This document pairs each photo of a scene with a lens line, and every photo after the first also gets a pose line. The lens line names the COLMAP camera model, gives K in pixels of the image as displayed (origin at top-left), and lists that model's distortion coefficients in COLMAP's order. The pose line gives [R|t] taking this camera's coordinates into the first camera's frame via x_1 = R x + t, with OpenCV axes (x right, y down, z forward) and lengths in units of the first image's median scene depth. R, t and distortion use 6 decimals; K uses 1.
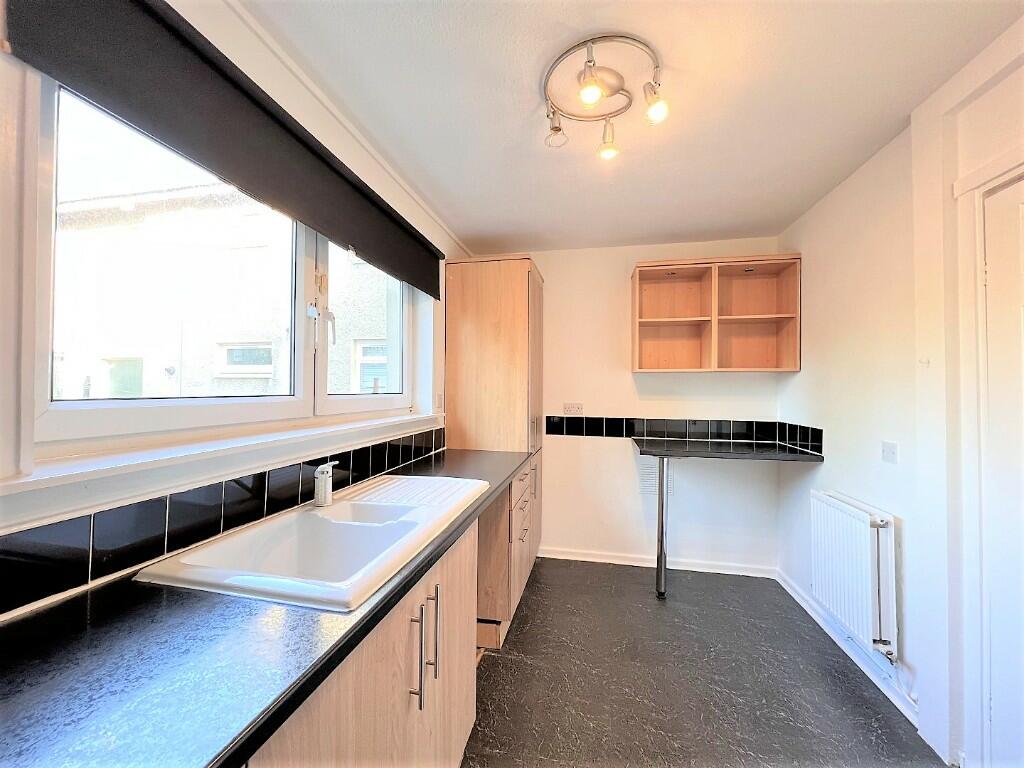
lens RADIAL K [[411.5, 0, 512.0], [0, 411.5, 384.0], [0, 0, 1]] dist [-0.000297, 0.000259]
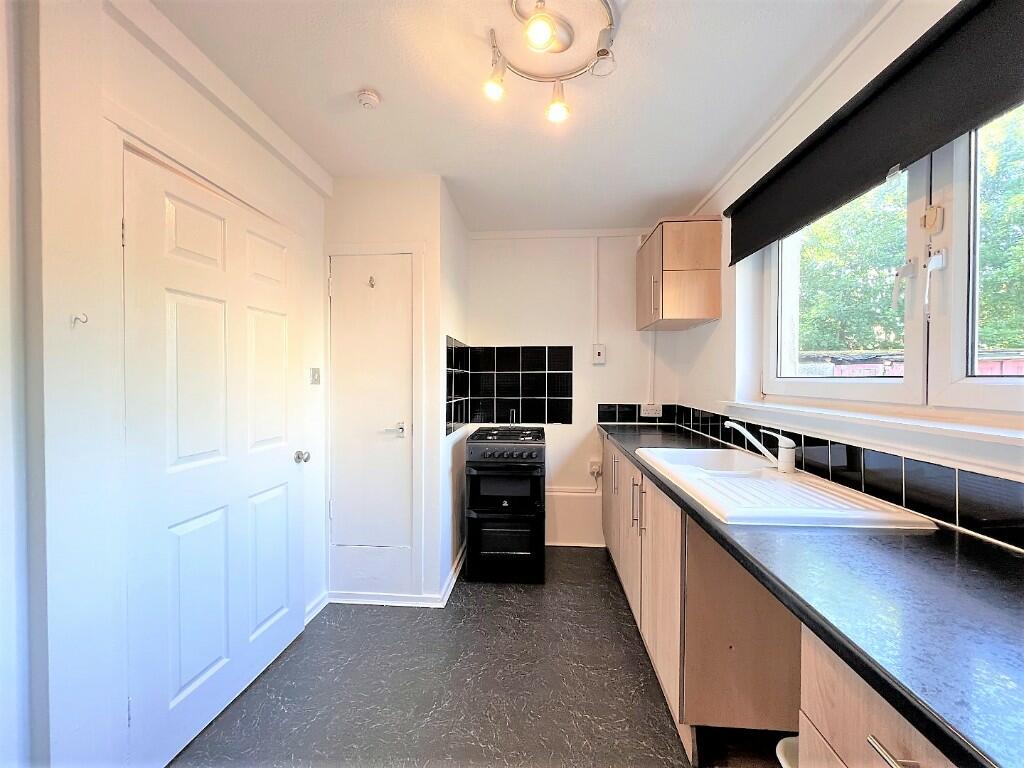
lens RADIAL K [[411.5, 0, 512.0], [0, 411.5, 384.0], [0, 0, 1]] dist [-0.000297, 0.000259]
pose [[-0.992108, -0.004438, -0.125305, 0.280332], [-0.004736, 0.999987, 0.002078, 0.033977], [0.125294, 0.002655, -0.992116, 1.296518]]
